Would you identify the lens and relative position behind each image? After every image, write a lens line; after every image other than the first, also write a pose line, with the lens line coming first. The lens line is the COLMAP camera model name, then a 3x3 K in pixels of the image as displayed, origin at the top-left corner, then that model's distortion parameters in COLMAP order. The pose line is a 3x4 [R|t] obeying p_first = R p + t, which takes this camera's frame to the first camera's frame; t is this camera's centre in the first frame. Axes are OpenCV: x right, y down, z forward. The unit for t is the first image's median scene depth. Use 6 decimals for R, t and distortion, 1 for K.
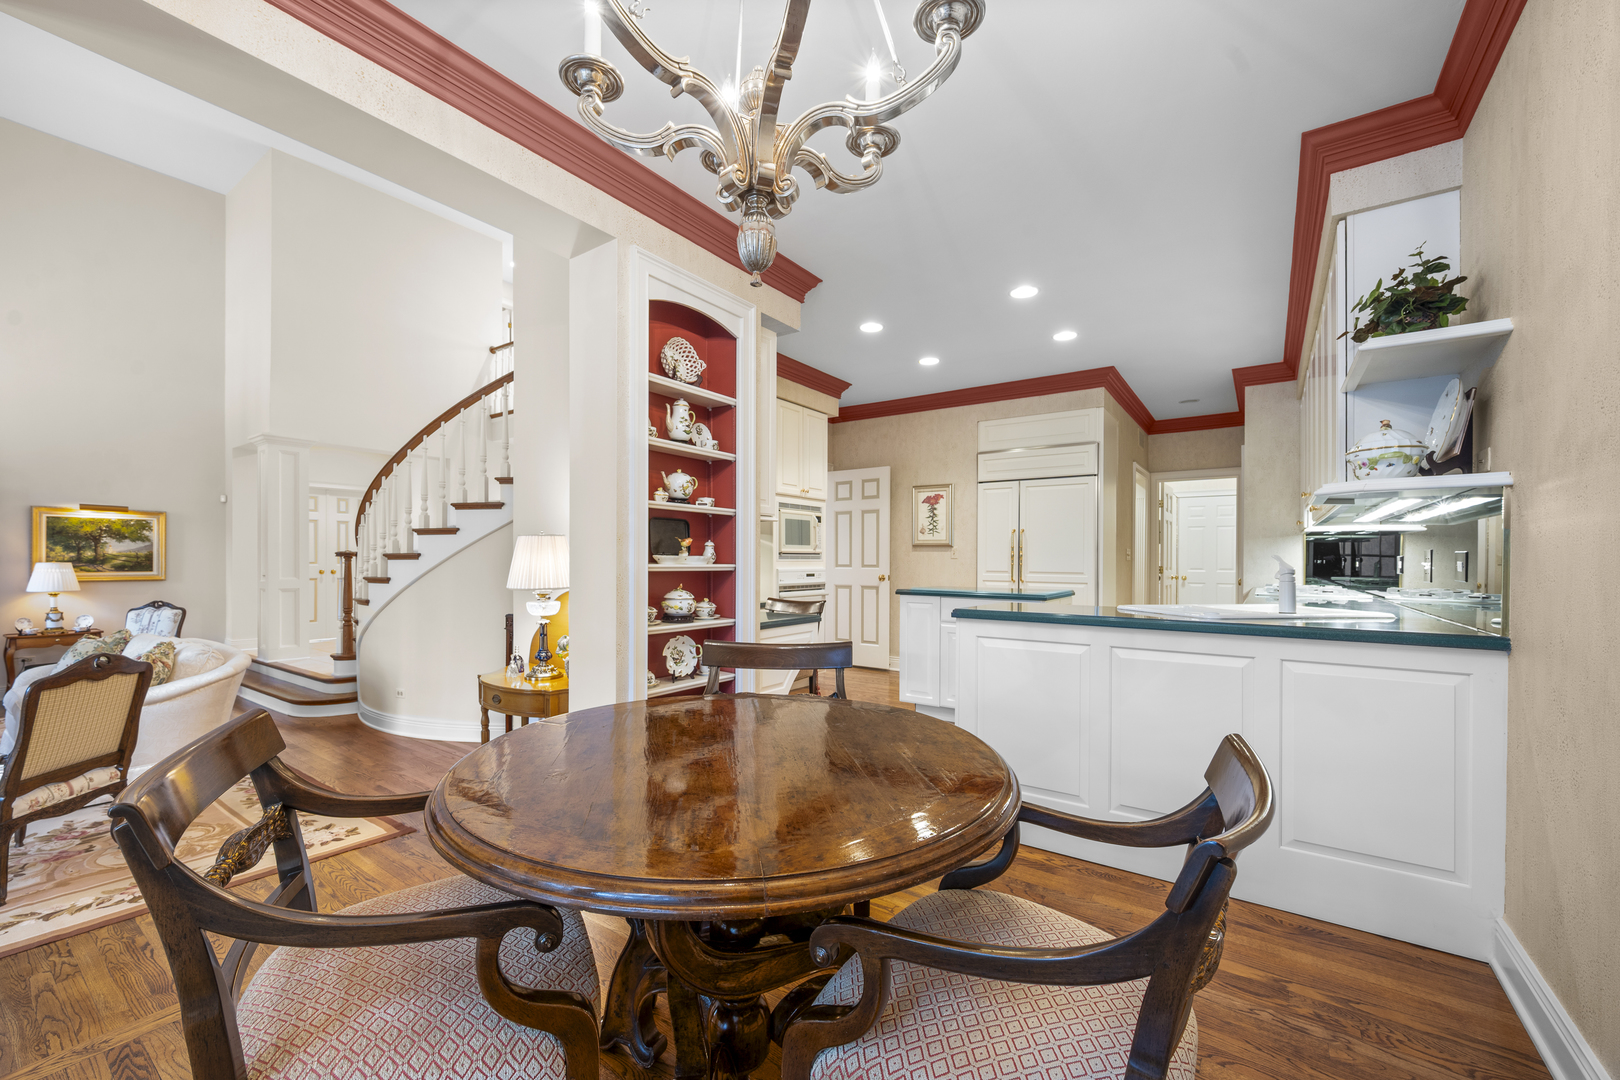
lens RADIAL K [[645.1, 0, 810.0], [0, 645.1, 540.0], [0, 0, 1]] dist [0.001814, 0.000078]
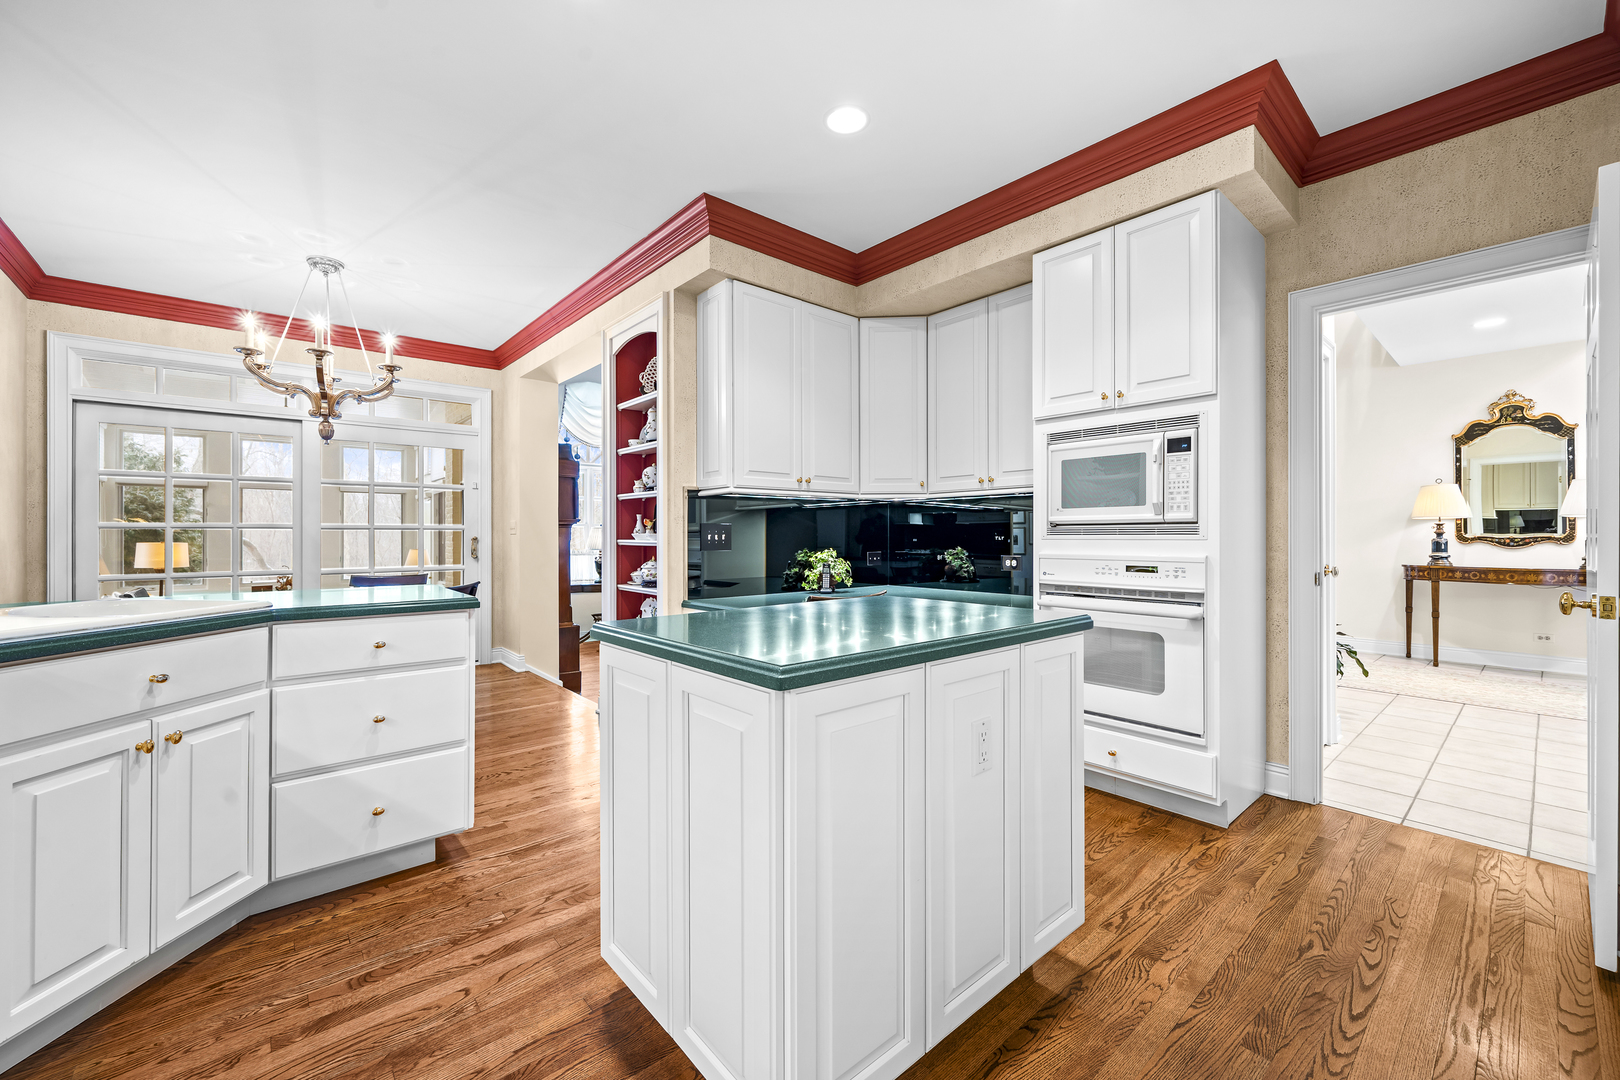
lens RADIAL K [[659.6, 0, 832.6], [0, 659.6, 539.5], [0, 0, 1]] dist [0.001296, 0.000282]
pose [[-0.231911, -0.002480, -0.972734, 0.518257], [0.024354, 0.999668, -0.008355, 0.031367], [0.972432, -0.025627, -0.231774, 0.893025]]
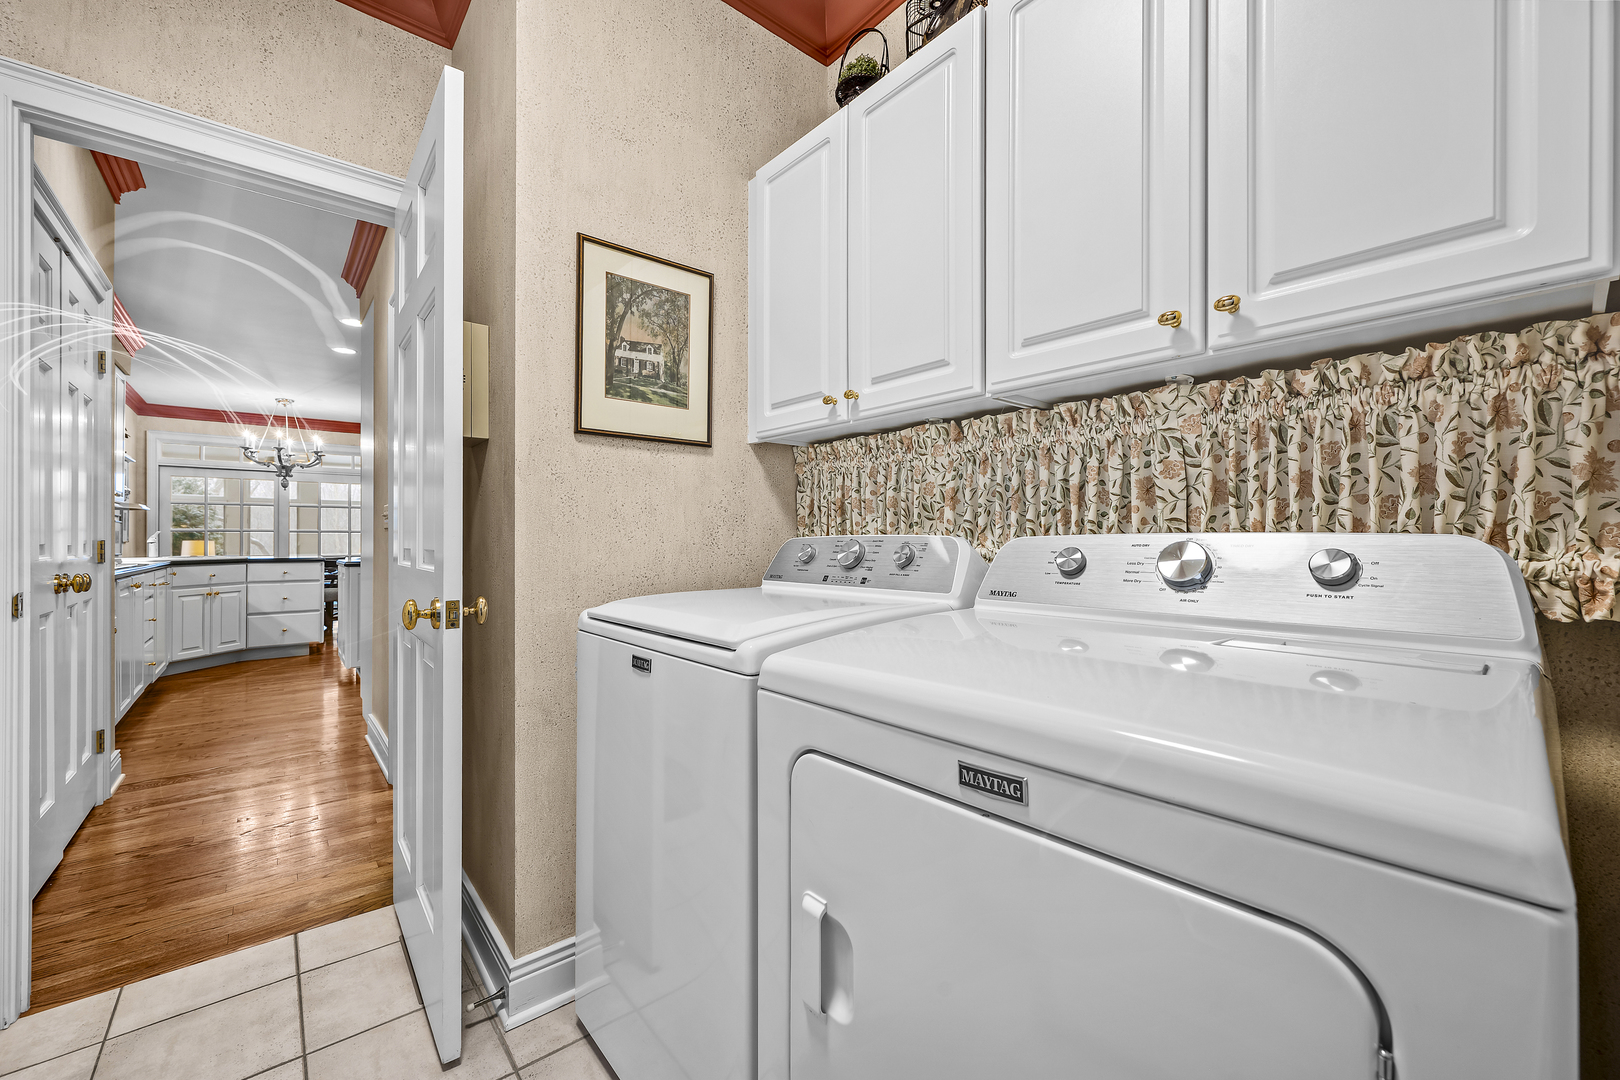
lens RADIAL K [[645.1, 0, 810.0], [0, 645.1, 540.0], [0, 0, 1]] dist [0.001814, 0.000078]
pose [[-0.254808, -0.005591, -0.966976, 2.051972], [0.023519, 0.999652, -0.011978, 0.125874], [0.966706, -0.025794, -0.254587, 3.238982]]
